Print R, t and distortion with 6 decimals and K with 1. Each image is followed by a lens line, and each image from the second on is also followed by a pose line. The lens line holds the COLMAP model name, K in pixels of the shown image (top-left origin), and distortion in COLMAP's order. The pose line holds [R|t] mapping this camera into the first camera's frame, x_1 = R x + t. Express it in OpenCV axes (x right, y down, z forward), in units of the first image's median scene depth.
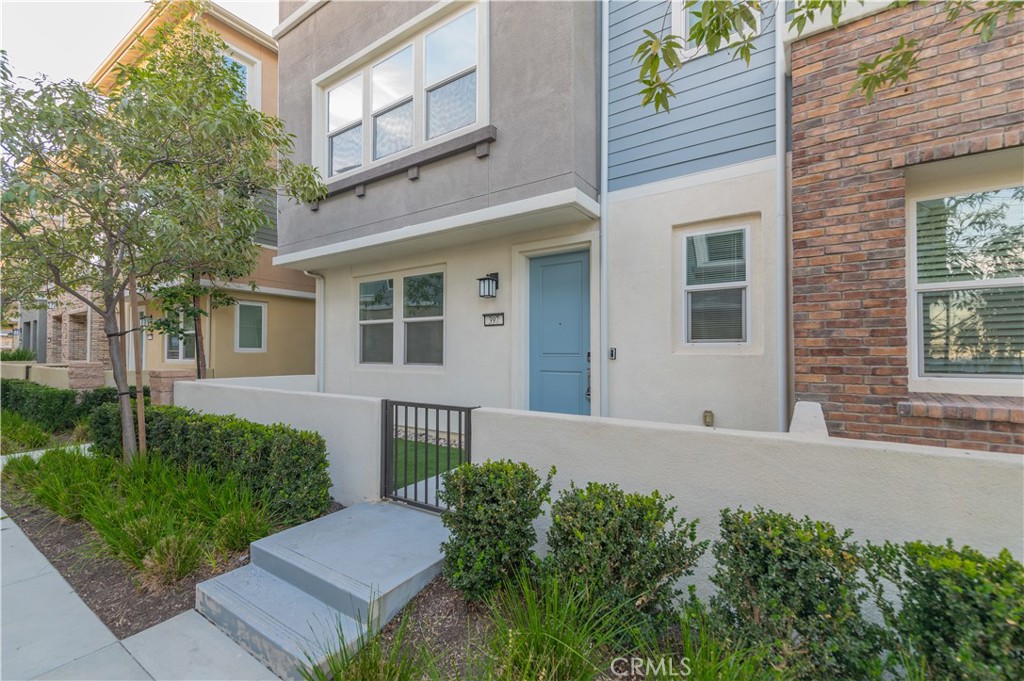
lens RADIAL K [[407.6, 0, 514.1], [0, 407.6, 344.2], [0, 0, 1]] dist [0.011011, -0.001947]
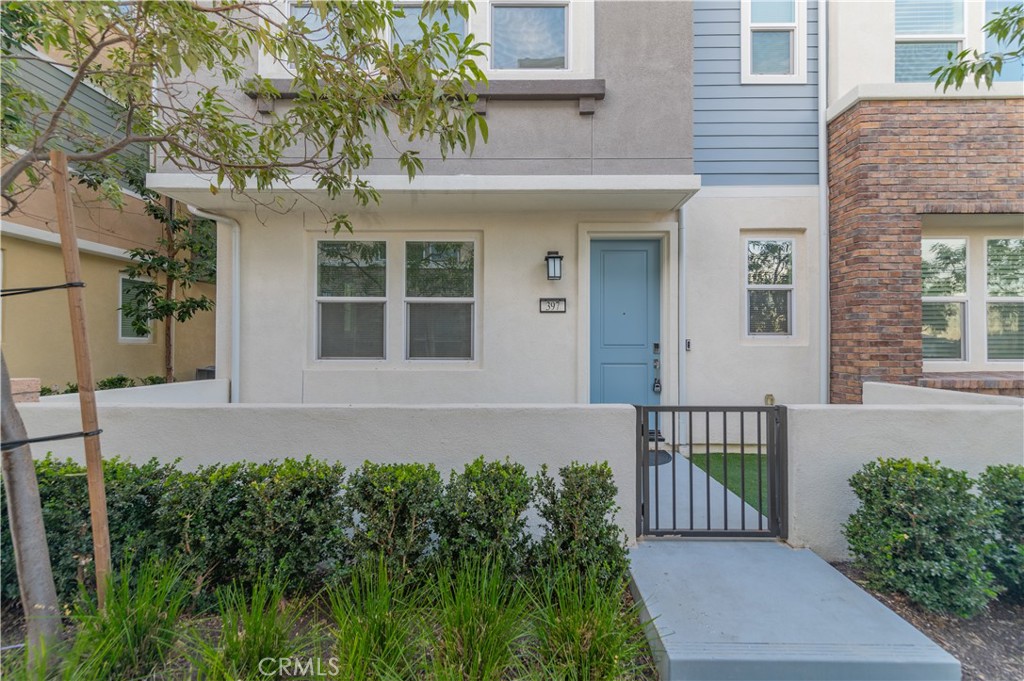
lens RADIAL K [[407.6, 0, 515.2], [0, 407.6, 340.8], [0, 0, 1]] dist [0.011011, -0.001947]
pose [[0.846231, 0.006940, 0.532772, -0.774295], [-0.012296, 0.999903, 0.006506, 0.012990], [-0.532675, -0.012057, 0.846234, 0.417224]]
